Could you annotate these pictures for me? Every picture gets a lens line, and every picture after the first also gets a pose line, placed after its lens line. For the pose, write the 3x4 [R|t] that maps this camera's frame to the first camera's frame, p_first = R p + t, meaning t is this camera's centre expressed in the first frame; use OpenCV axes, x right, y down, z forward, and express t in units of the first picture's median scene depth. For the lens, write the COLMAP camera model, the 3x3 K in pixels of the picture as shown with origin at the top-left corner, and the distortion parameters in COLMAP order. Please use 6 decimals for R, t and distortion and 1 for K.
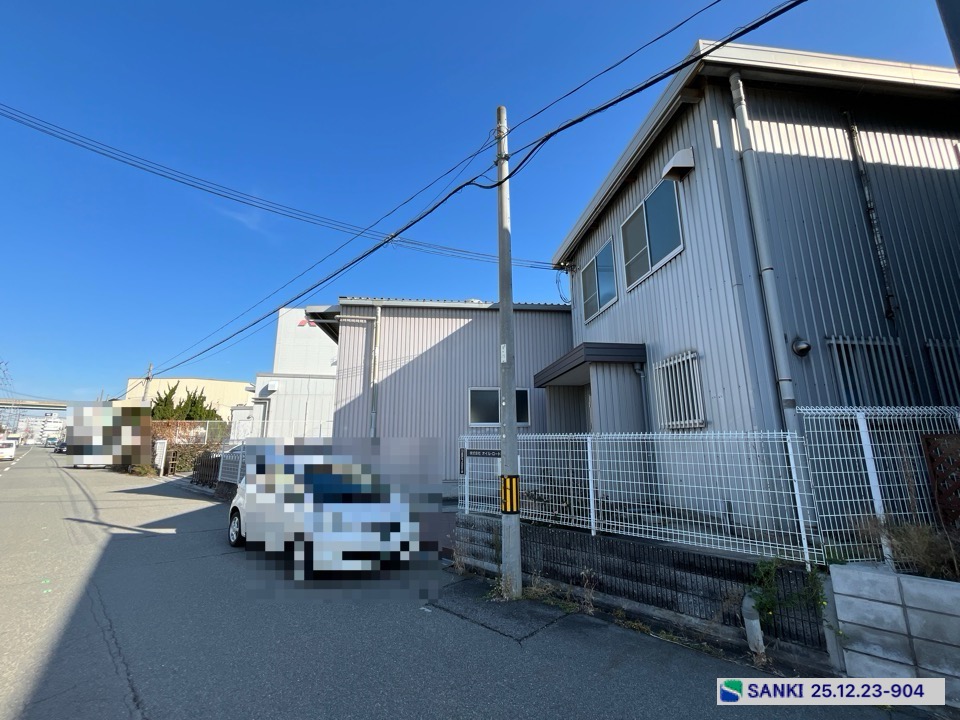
lens RADIAL K [[389.1, 0, 477.0], [0, 389.1, 360.7], [0, 0, 1]] dist [-0.002513, -0.000260]
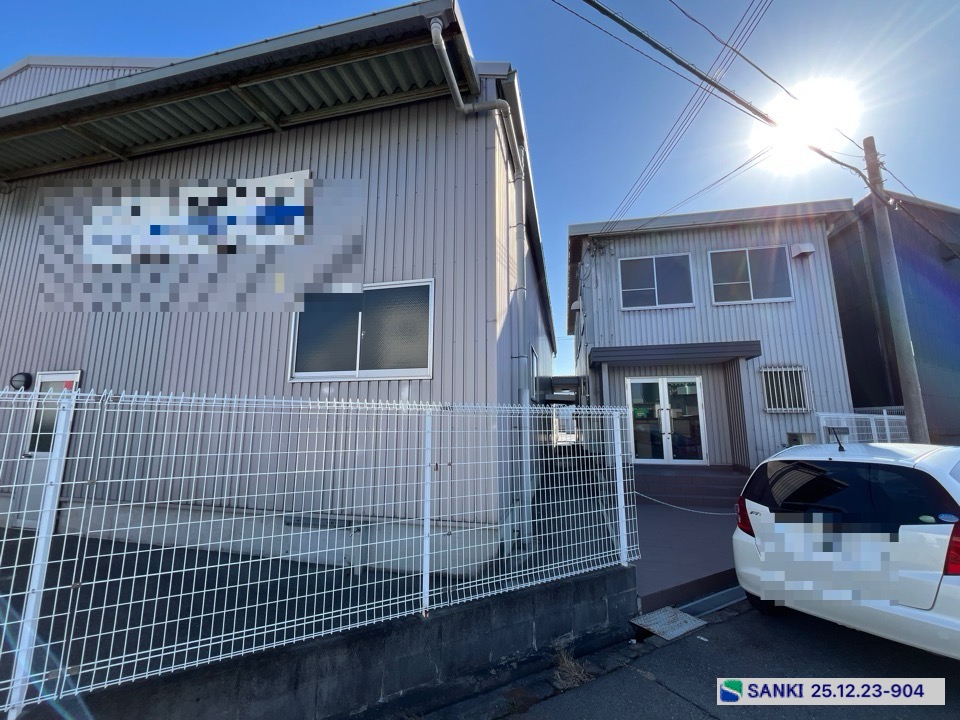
lens RADIAL K [[389.1, 0, 477.0], [0, 389.1, 360.7], [0, 0, 1]] dist [-0.002513, -0.000260]
pose [[0.324577, 0.154008, 0.933237, -0.696741], [-0.195306, 0.976305, -0.093189, 0.183890], [-0.925476, -0.152020, 0.346965, 0.844760]]
